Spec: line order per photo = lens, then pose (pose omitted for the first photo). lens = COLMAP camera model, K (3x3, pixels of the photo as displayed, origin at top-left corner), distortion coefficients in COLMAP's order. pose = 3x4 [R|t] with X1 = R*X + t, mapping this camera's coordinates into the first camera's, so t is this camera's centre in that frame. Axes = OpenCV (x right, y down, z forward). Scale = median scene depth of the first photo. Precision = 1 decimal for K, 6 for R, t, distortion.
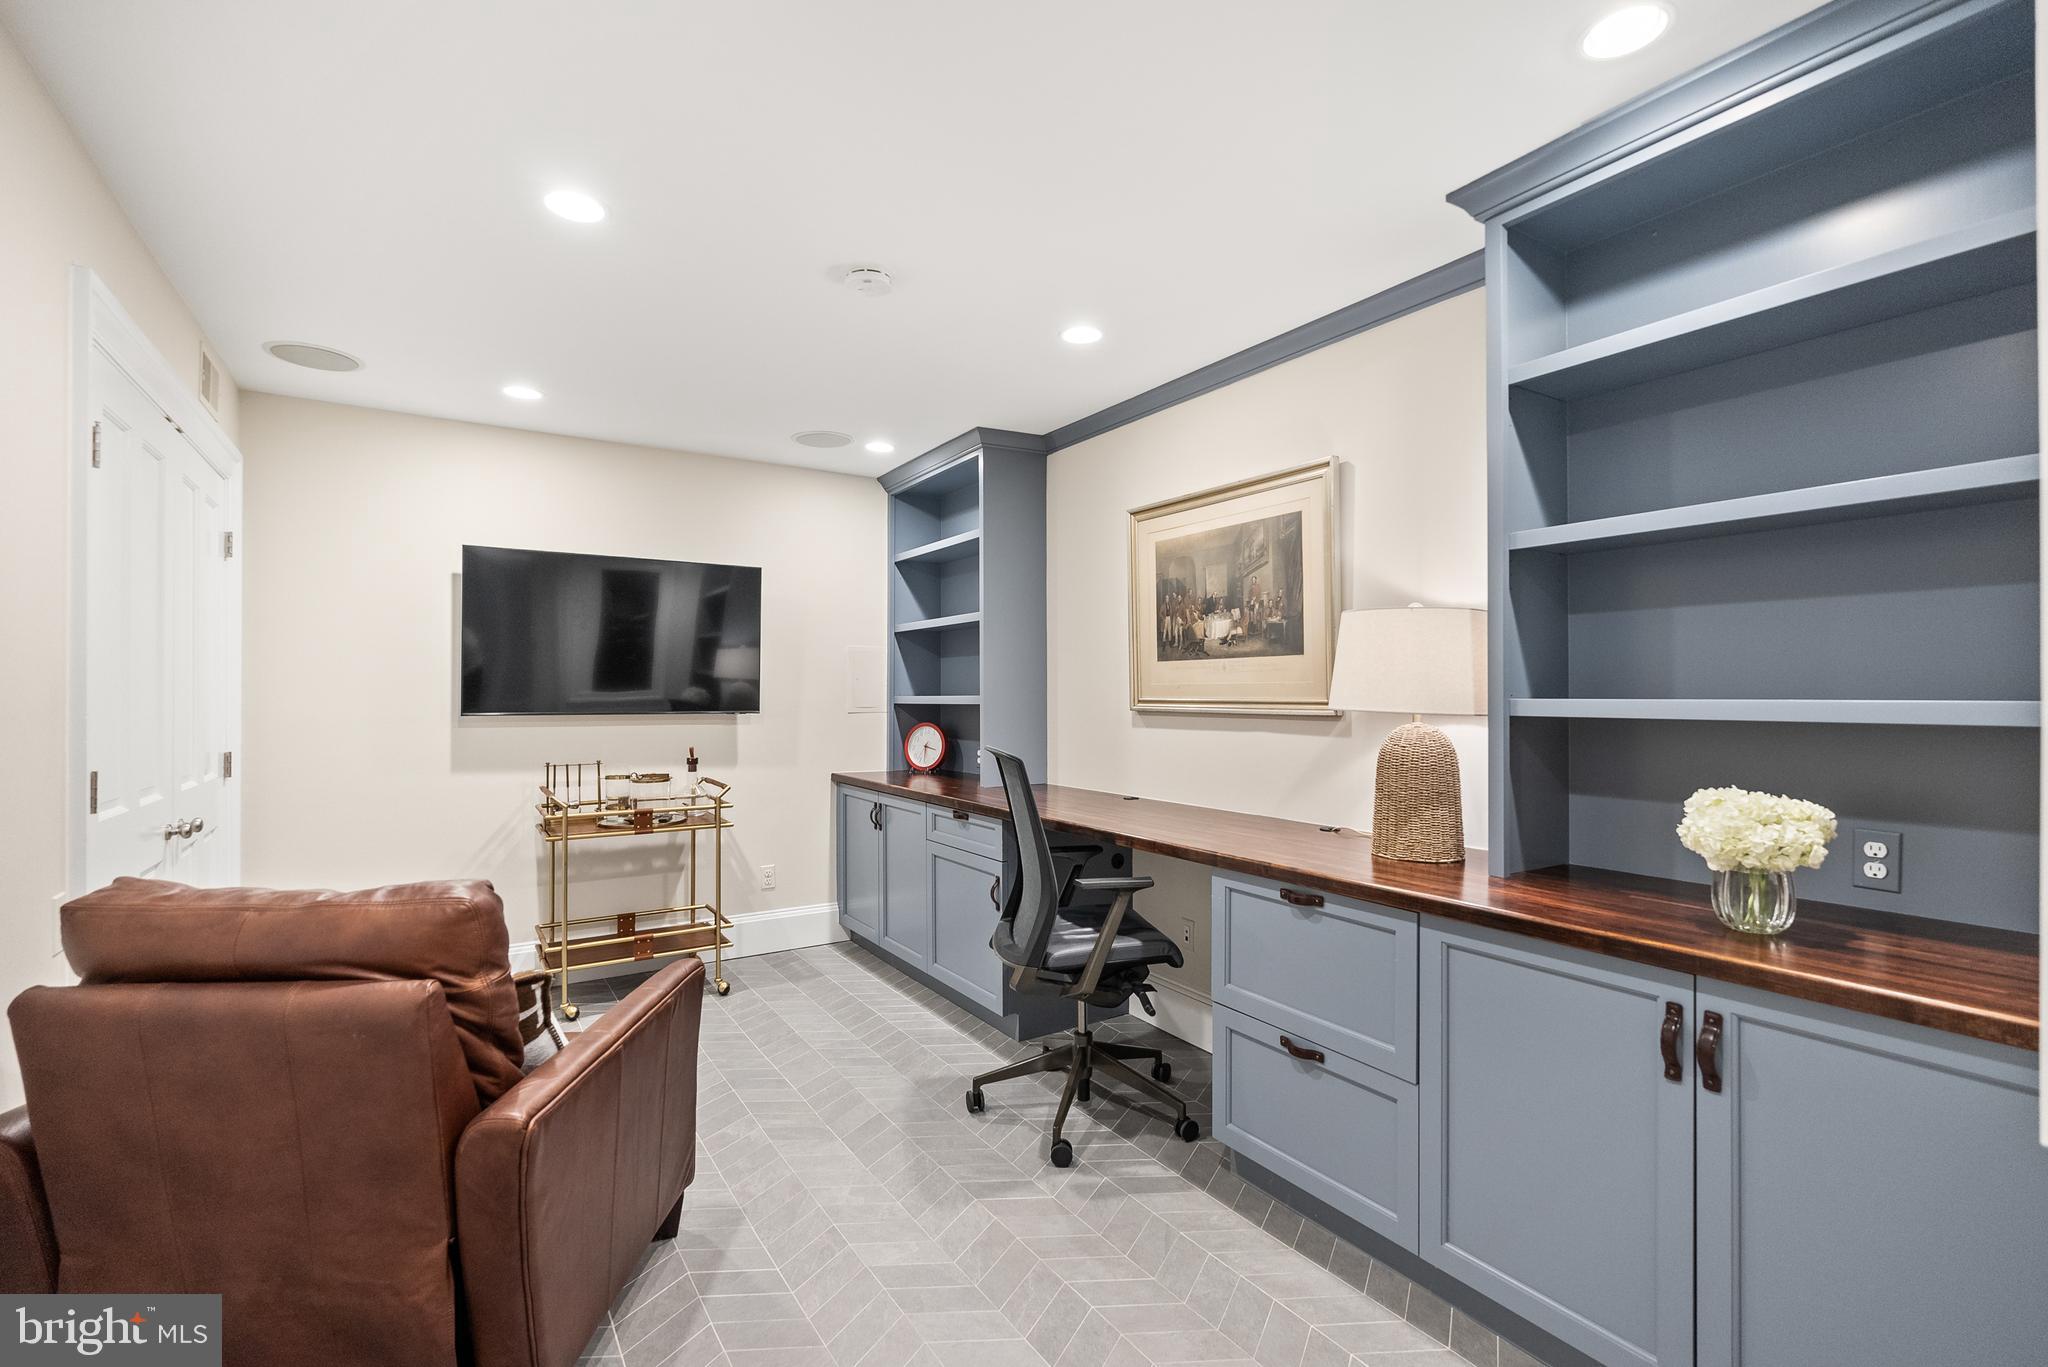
lens RADIAL K [[917.4, 0, 1035.9], [0, 917.4, 682.2], [0, 0, 1]] dist [-0.005546, 0.000818]
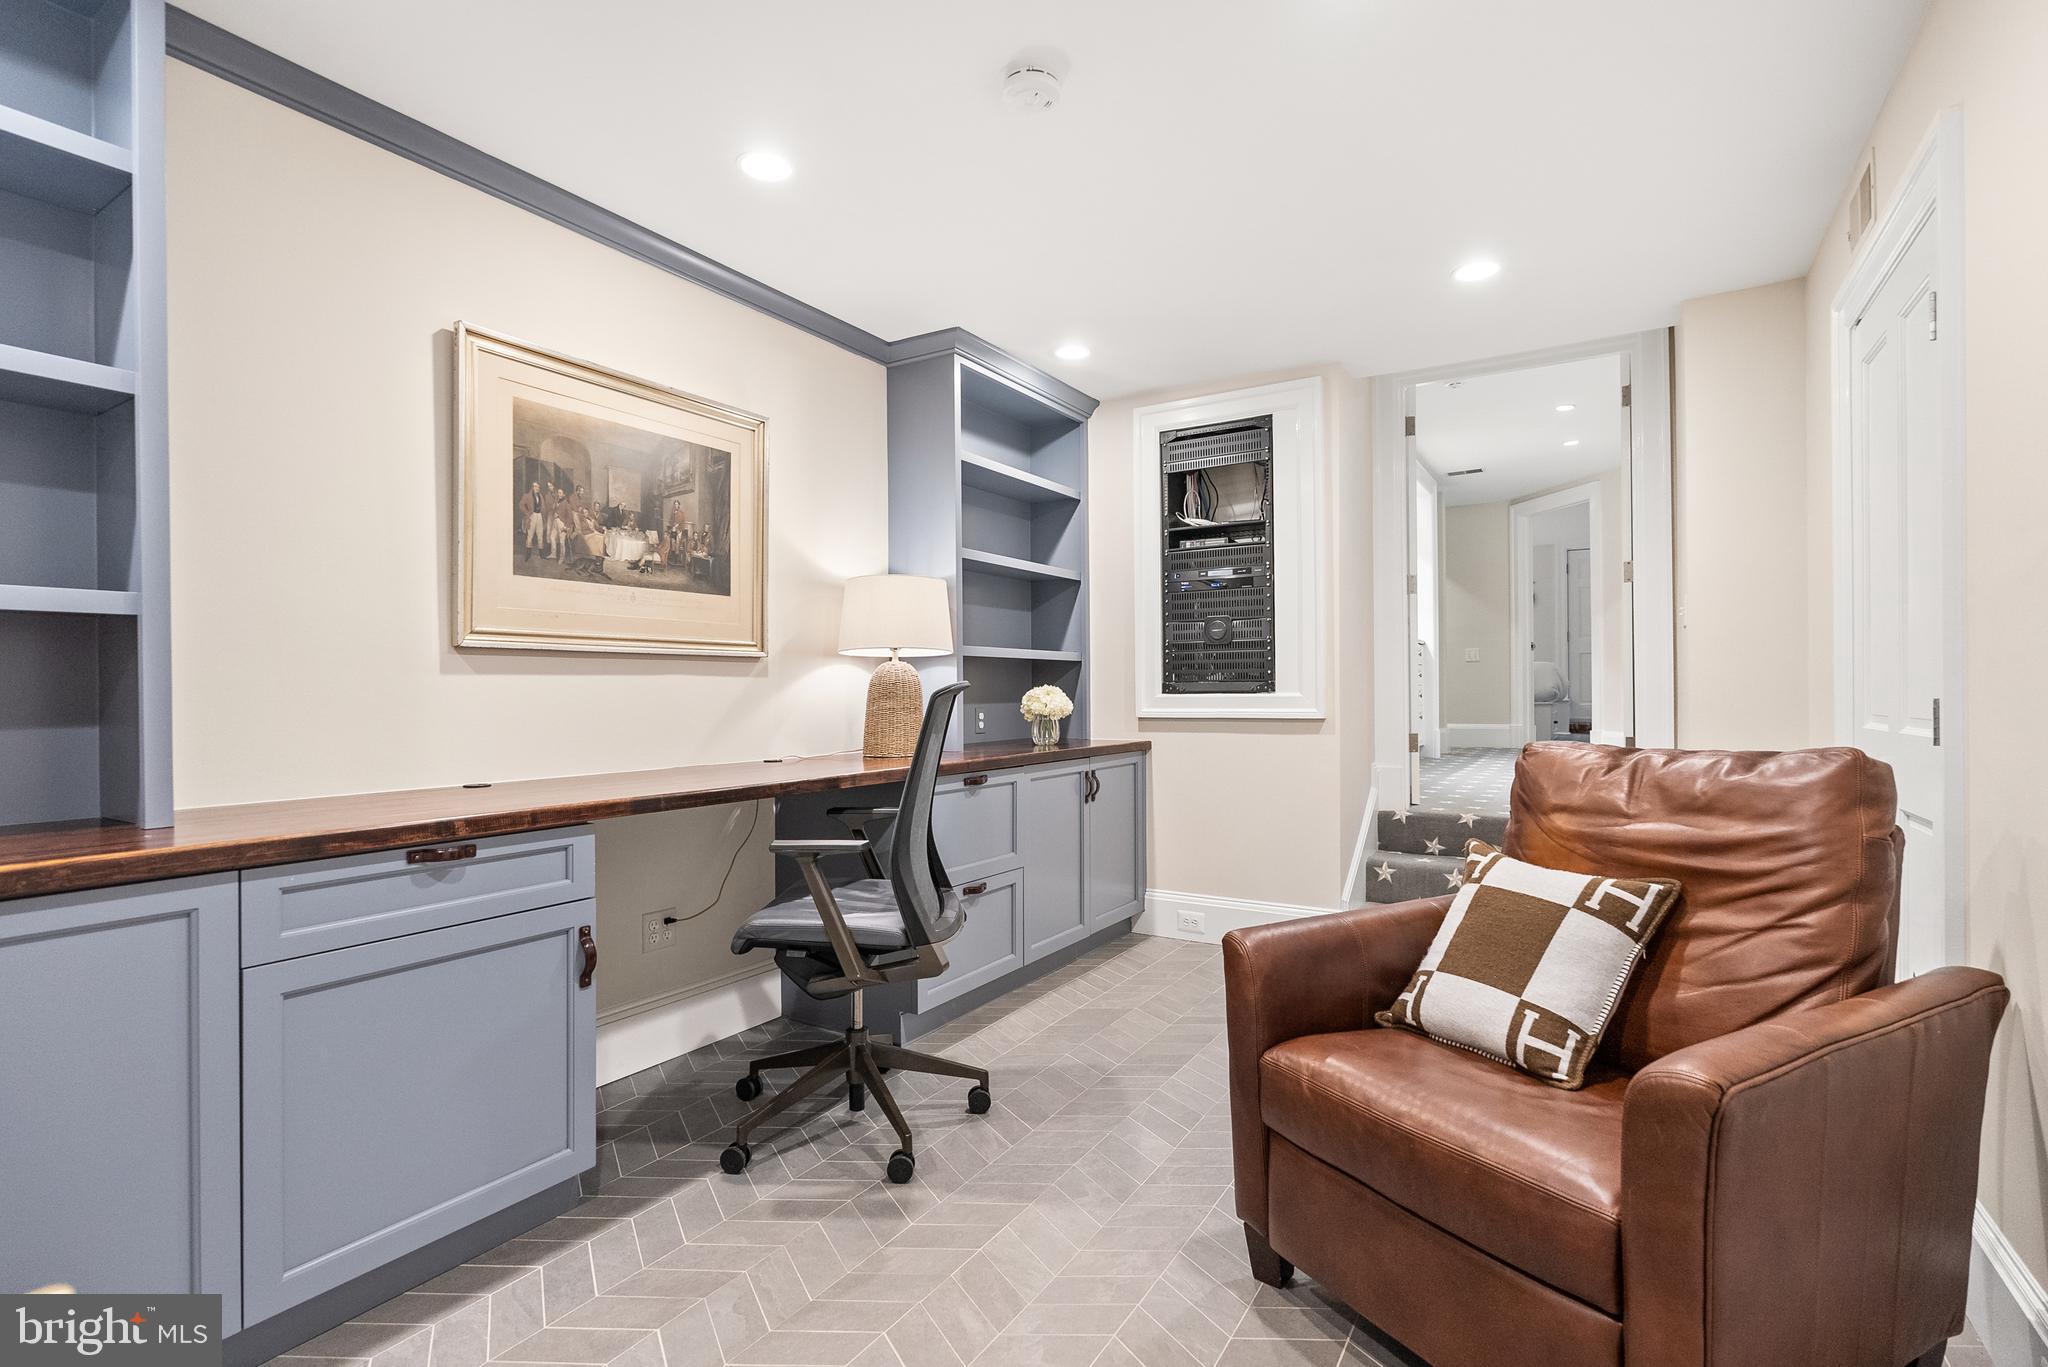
lens RADIAL K [[917.4, 0, 1034.9], [0, 917.4, 690.4], [0, 0, 1]] dist [-0.005546, 0.000818]
pose [[-0.413867, 0.001082, 0.910337, -0.708766], [-0.003333, 0.999991, -0.002704, 0.069845], [-0.910331, -0.004153, -0.413860, 1.036204]]
